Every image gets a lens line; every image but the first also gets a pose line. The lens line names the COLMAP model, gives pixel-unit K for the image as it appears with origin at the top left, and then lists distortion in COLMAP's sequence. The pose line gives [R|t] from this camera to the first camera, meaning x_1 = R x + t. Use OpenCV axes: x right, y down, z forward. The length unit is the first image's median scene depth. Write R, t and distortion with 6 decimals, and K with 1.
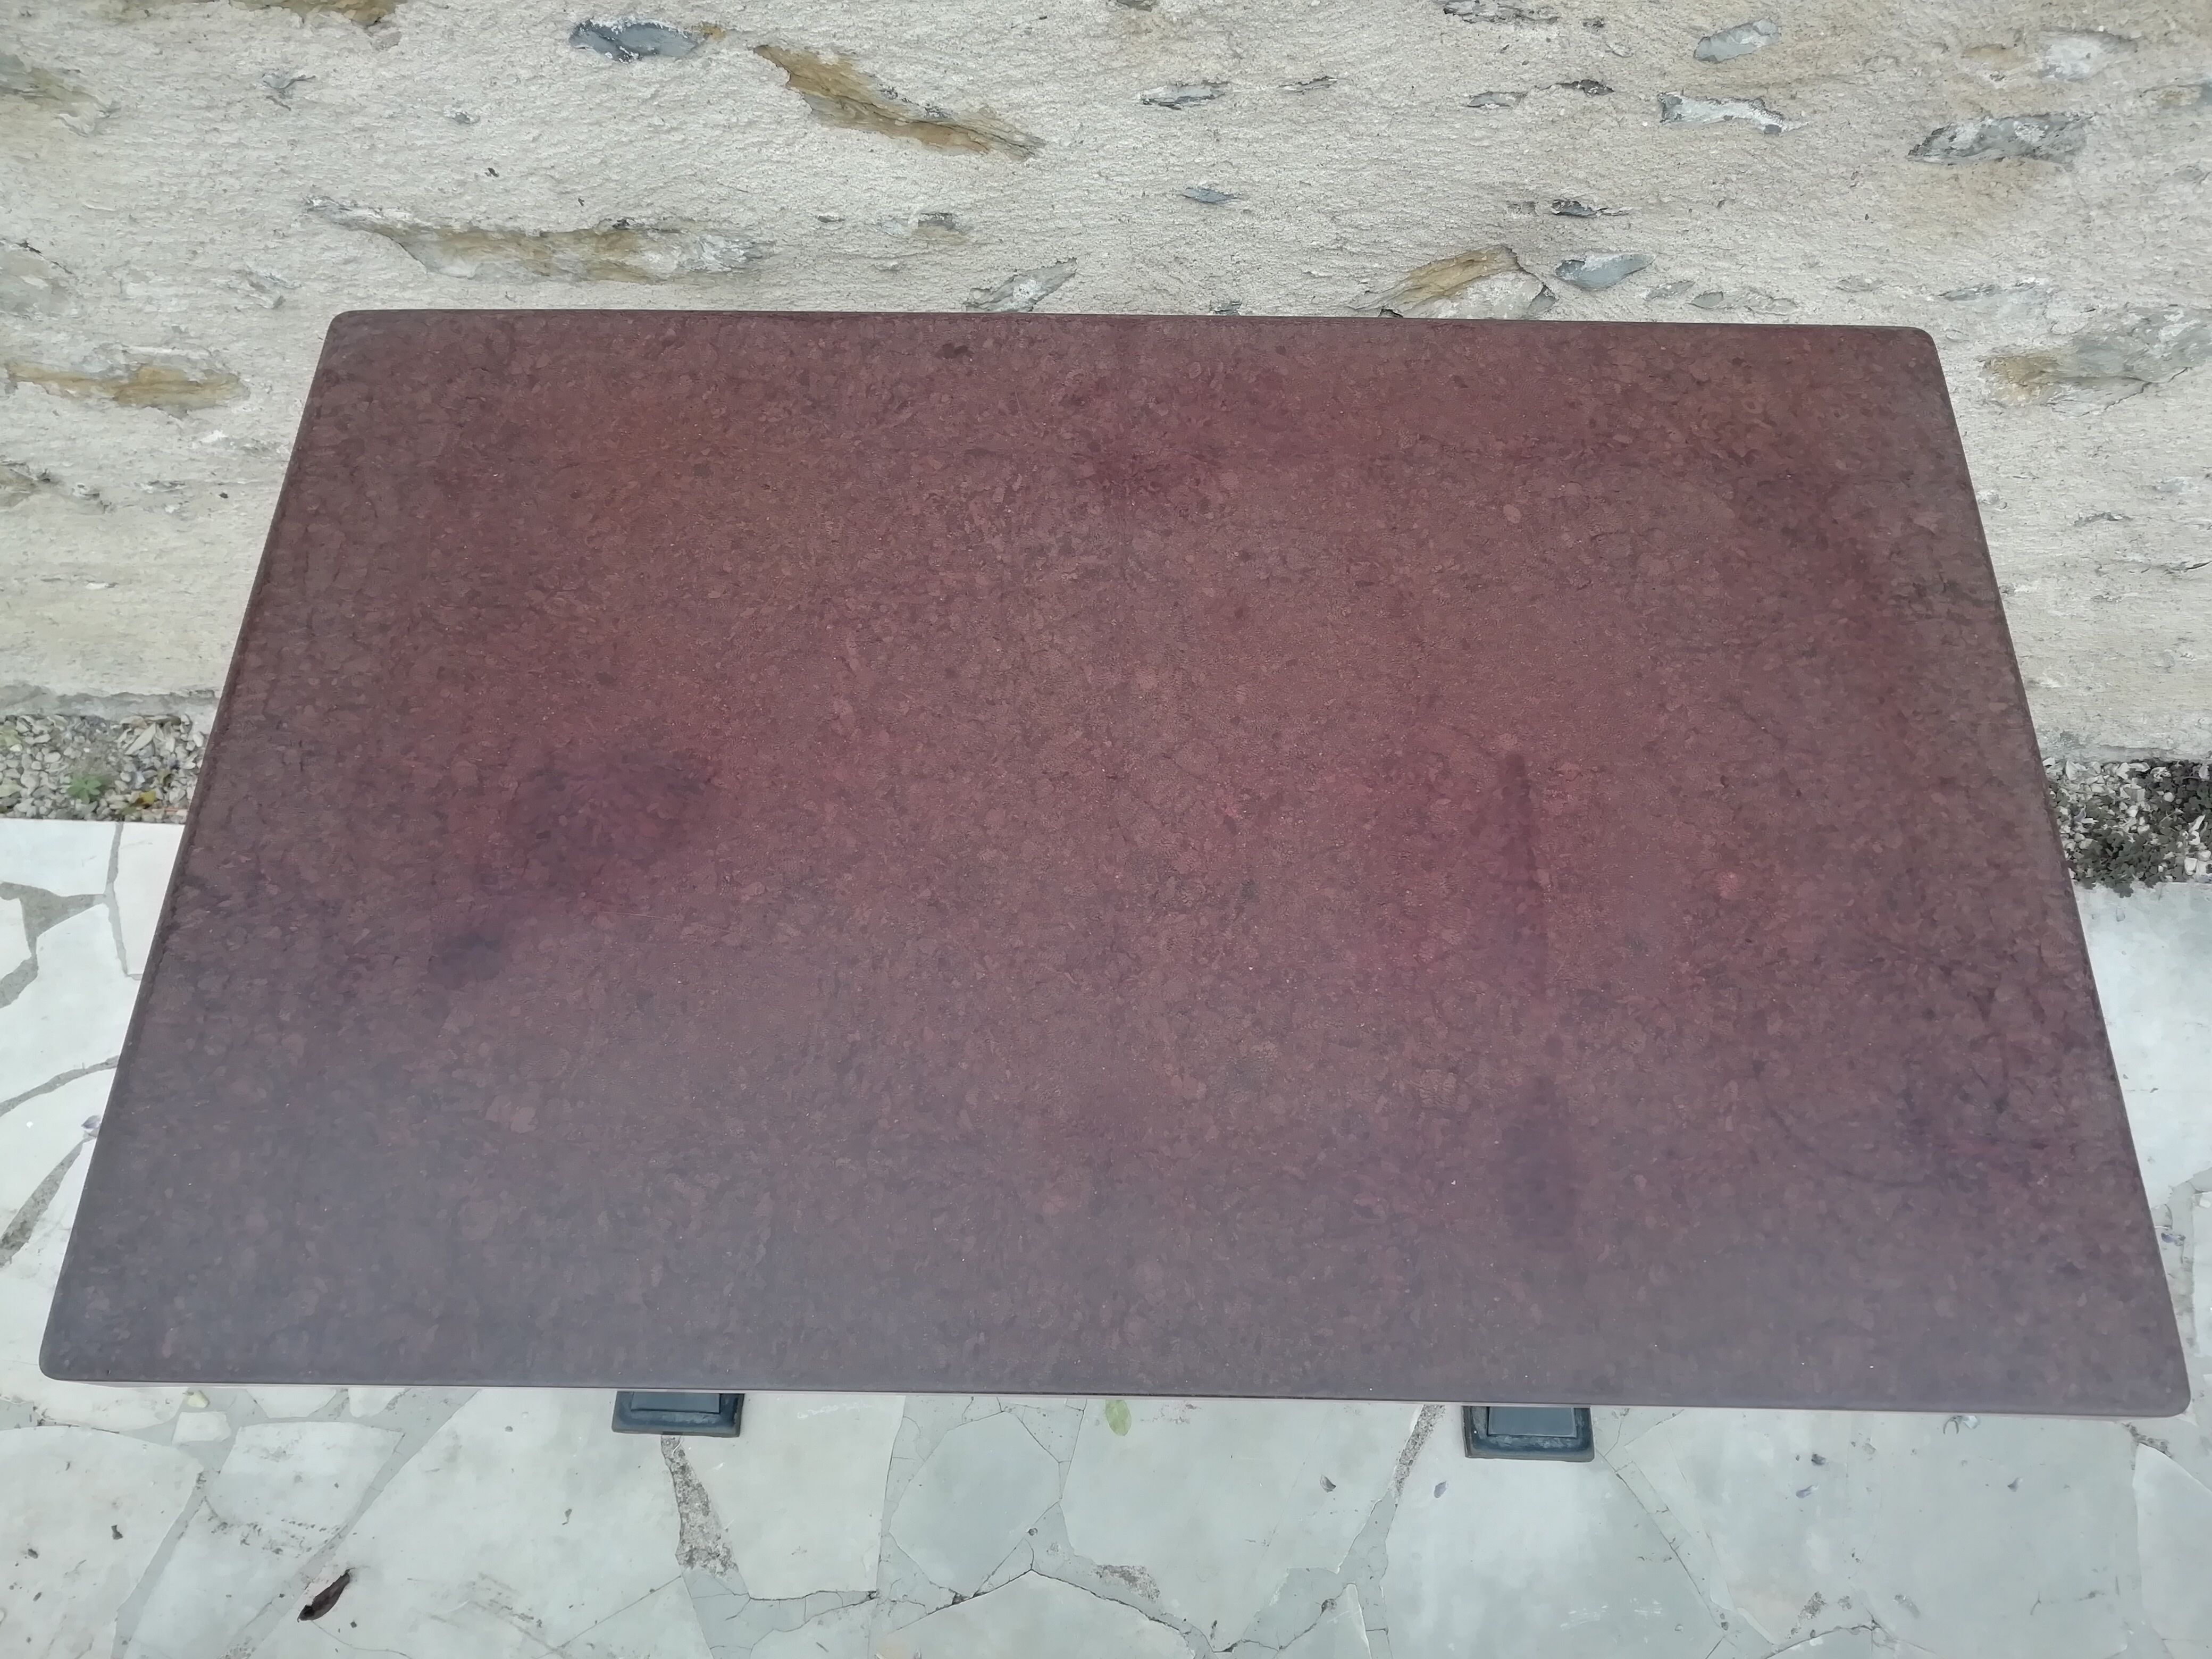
lens RADIAL K [[1664.9, 0, 1110.6], [0, 1664.9, 835.4], [0, 0, 1]] dist [0.019336, -0.017256]
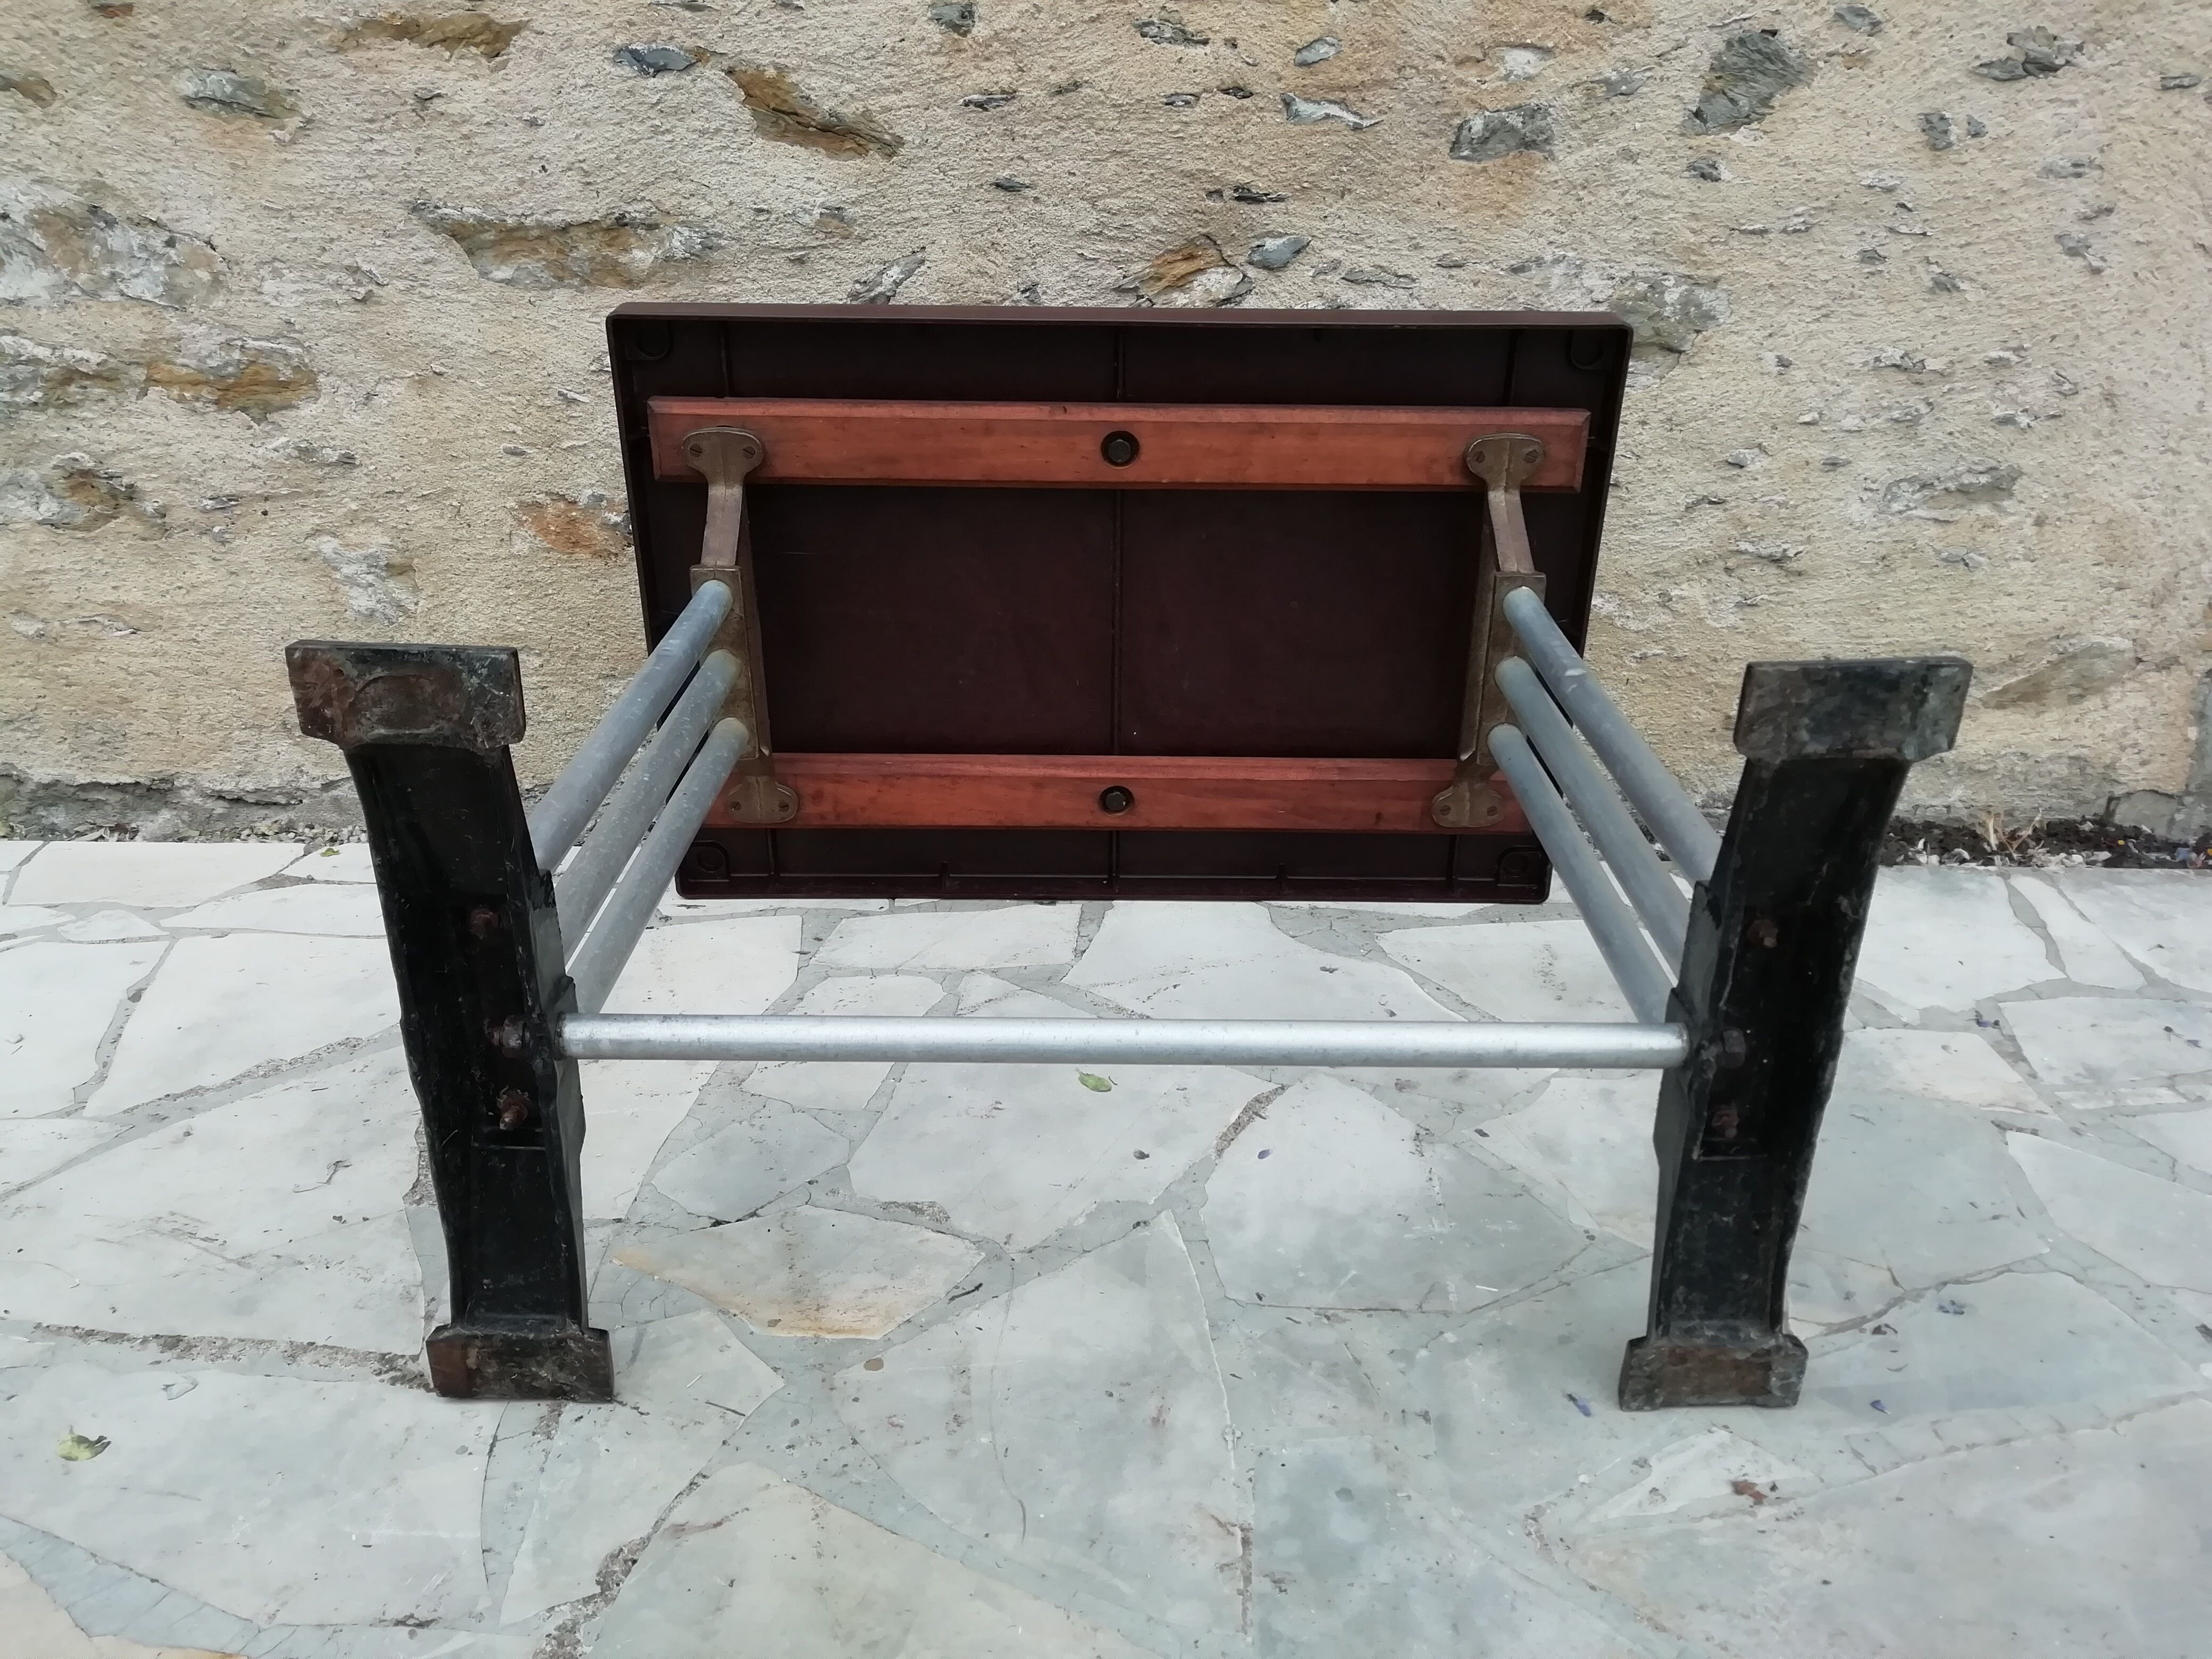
lens RADIAL K [[1664.9, 0, 1124.6], [0, 1664.9, 856.8], [0, 0, 1]] dist [0.019336, -0.017256]
pose [[0.999621, -0.001066, 0.027506, 0.120388], [0.019139, 0.745091, -0.666688, 1.101061], [-0.019783, 0.666962, 0.744829, 0.263853]]
